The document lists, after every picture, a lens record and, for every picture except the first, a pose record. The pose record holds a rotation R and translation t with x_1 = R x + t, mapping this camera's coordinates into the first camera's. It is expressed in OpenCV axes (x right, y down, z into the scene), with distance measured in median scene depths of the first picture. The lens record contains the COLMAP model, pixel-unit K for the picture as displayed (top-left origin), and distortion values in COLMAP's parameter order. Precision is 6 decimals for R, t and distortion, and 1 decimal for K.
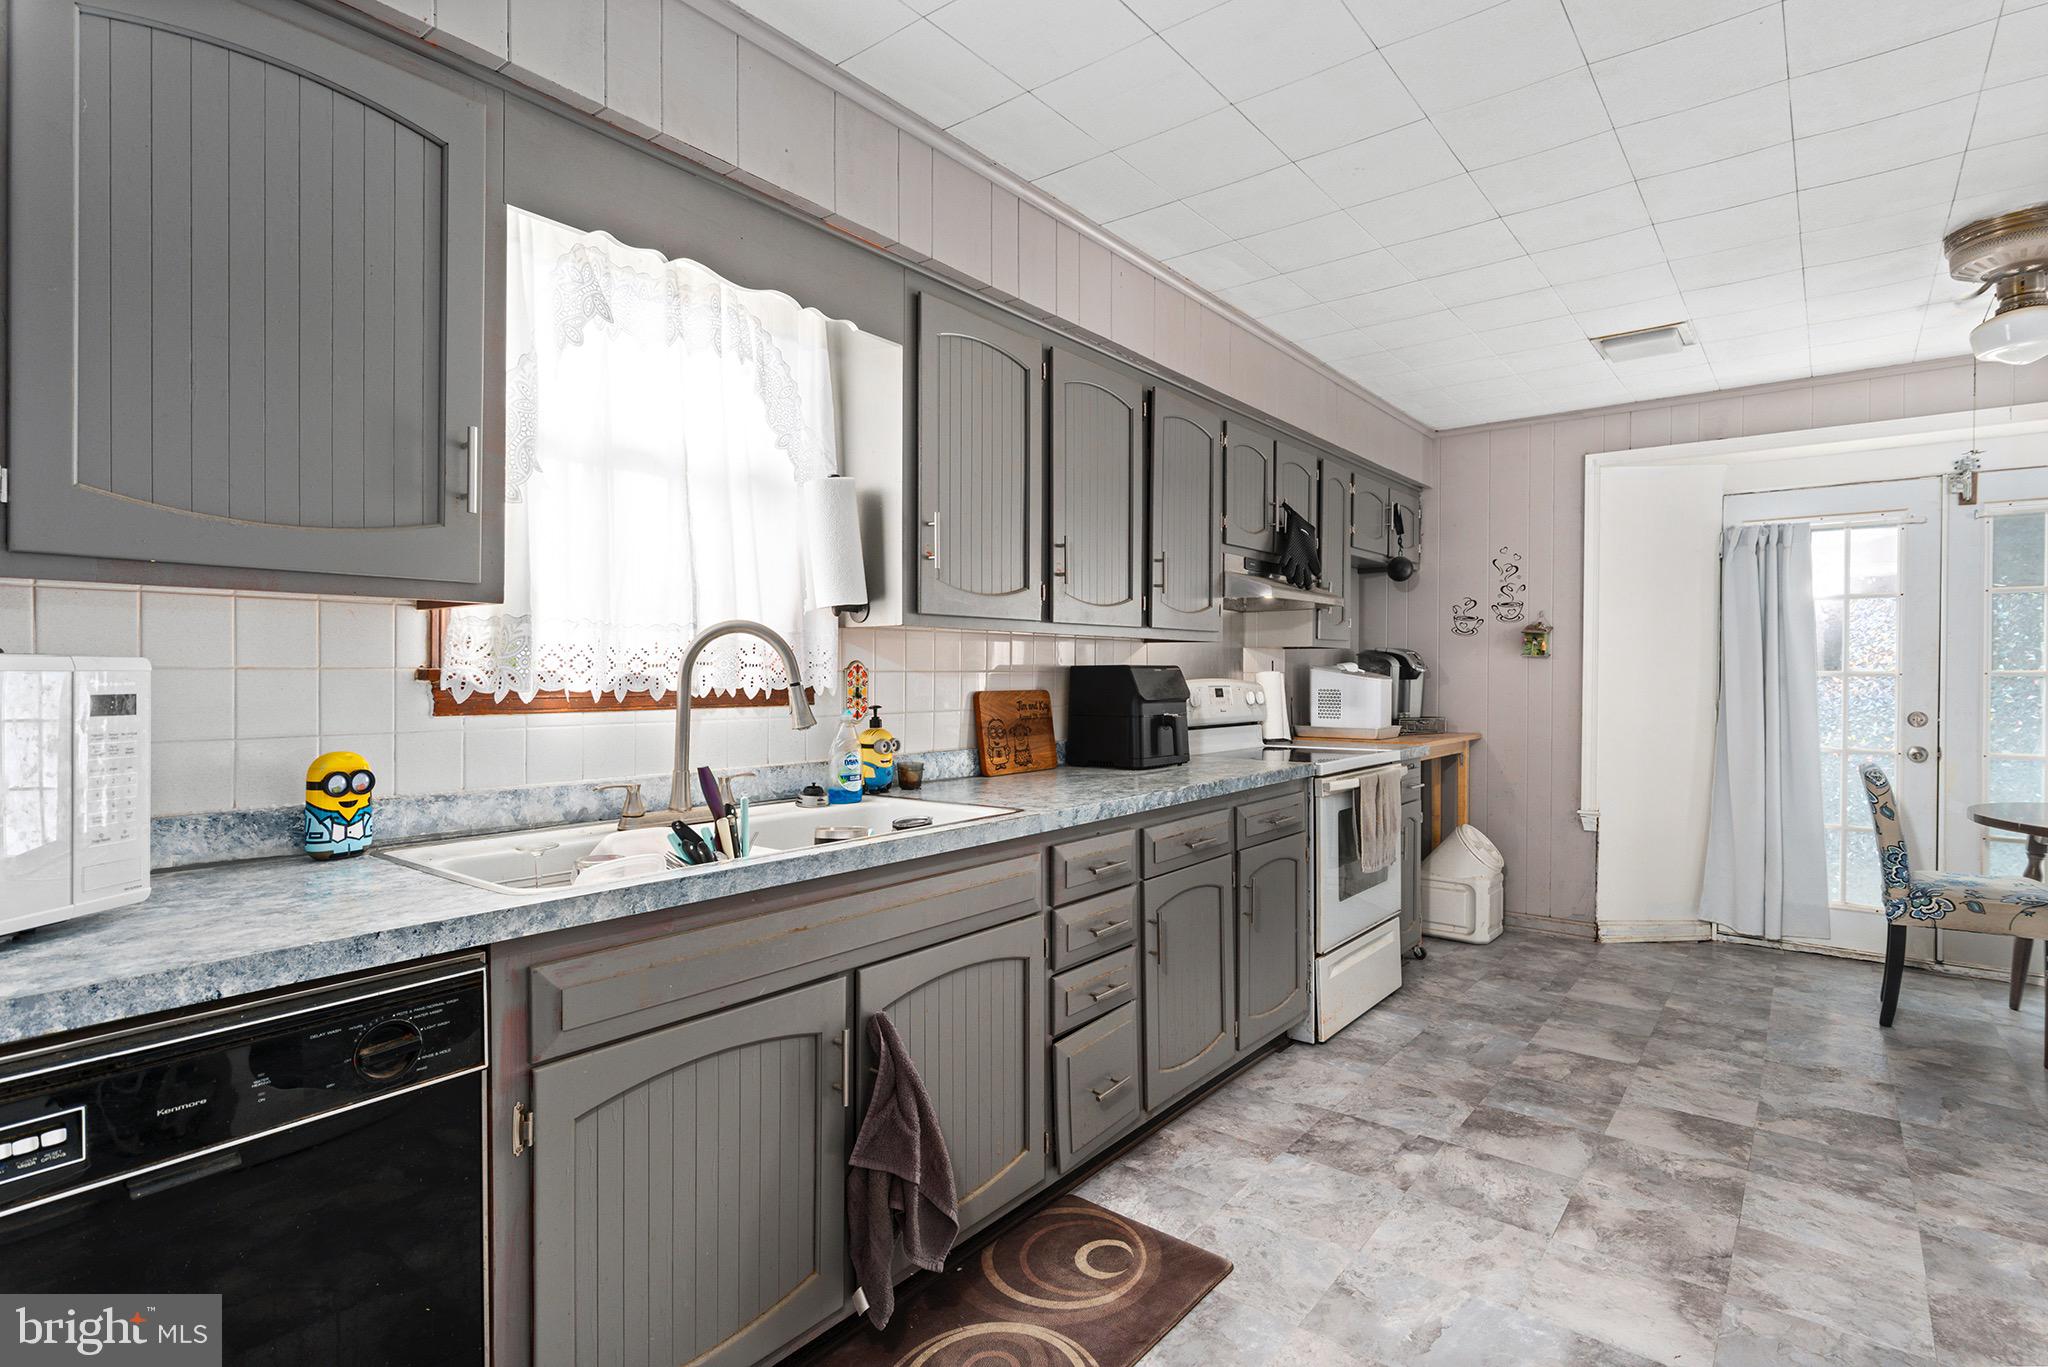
lens RADIAL K [[991.2, 0, 1010.9], [0, 991.2, 676.6], [0, 0, 1]] dist [0.000720, -0.000817]
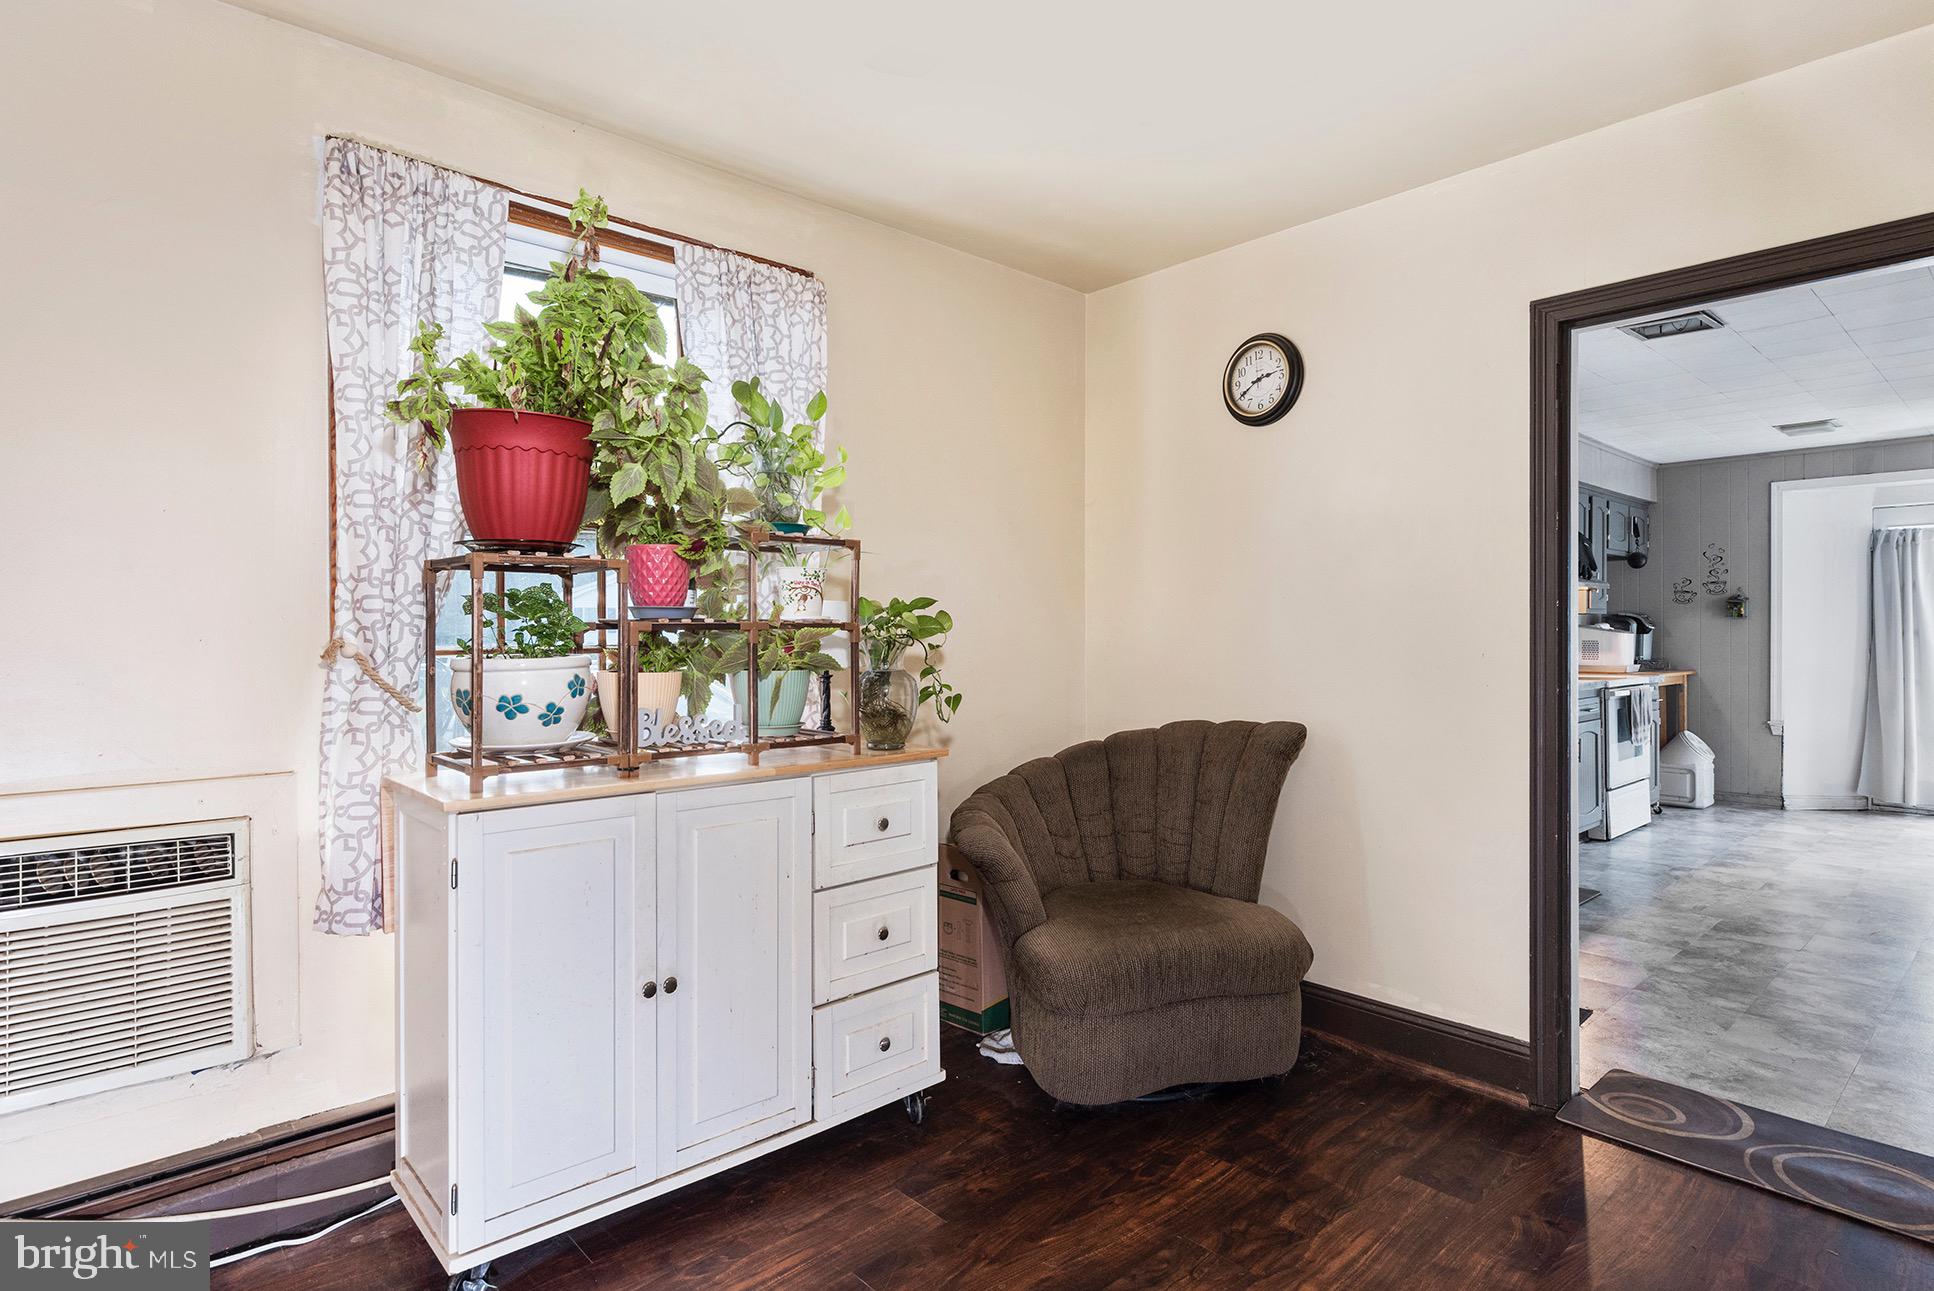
lens RADIAL K [[1021.5, 0, 988.3], [0, 1021.5, 640.6], [0, 0, 1]] dist [-0.003584, 0.001853]
pose [[0.992126, -0.007473, -0.125022, -0.398736], [0.007199, 0.999971, -0.002638, 0.010175], [0.125038, 0.001717, 0.992150, -0.668589]]
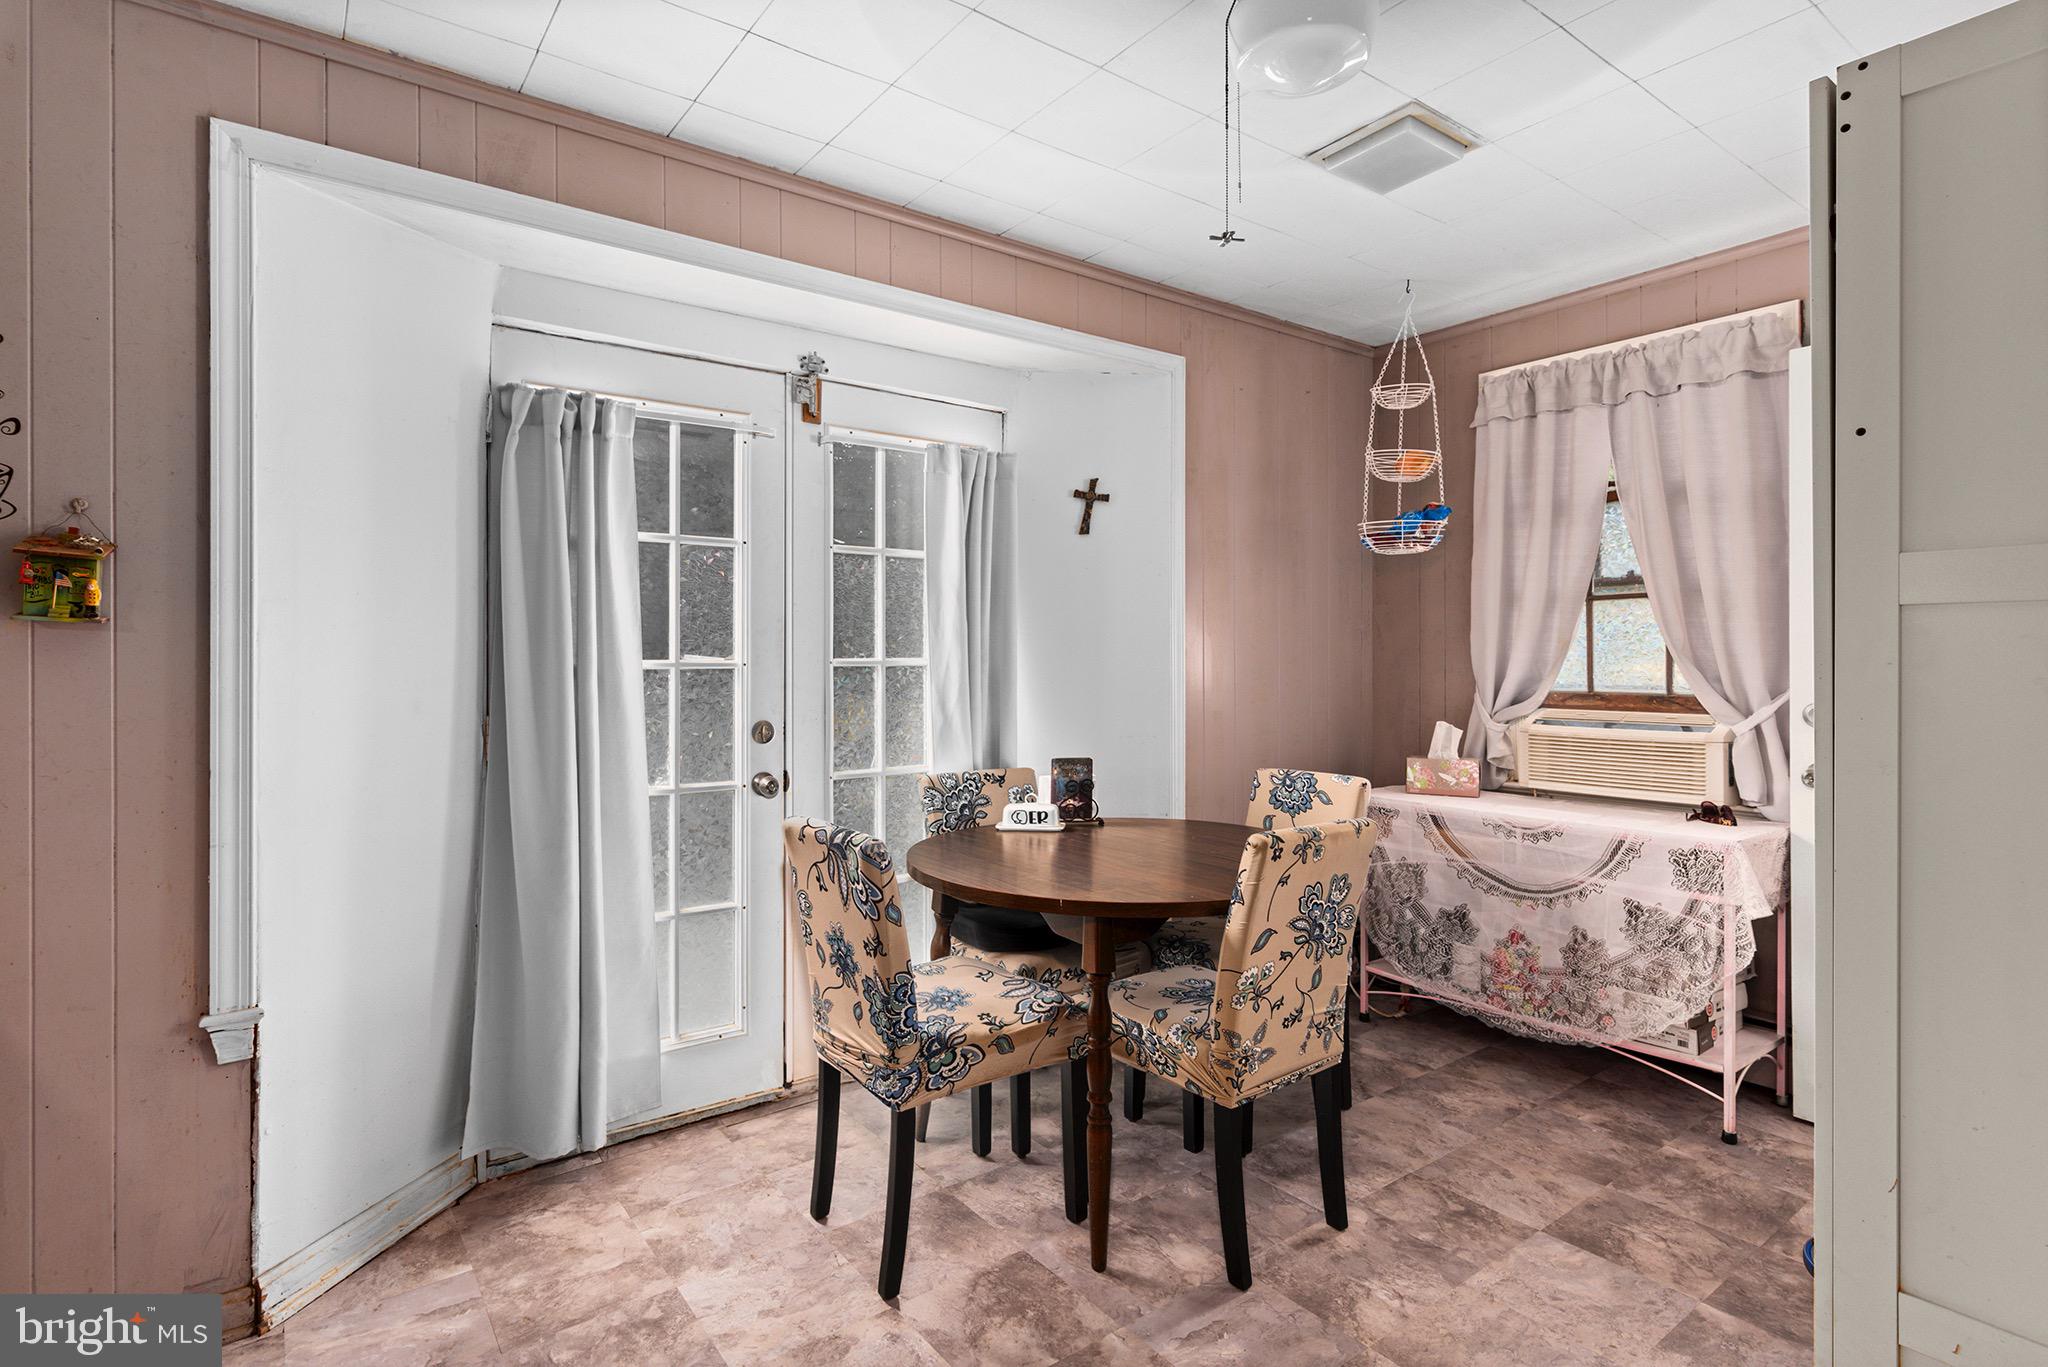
lens RADIAL K [[991.2, 0, 1032.9], [0, 991.2, 653.6], [0, 0, 1]] dist [0.000720, -0.000817]
pose [[0.230025, -0.005442, 0.973170, 0.271215], [0.007127, 0.999967, 0.003907, -0.008222], [-0.973159, 0.006037, 0.230056, 0.596161]]
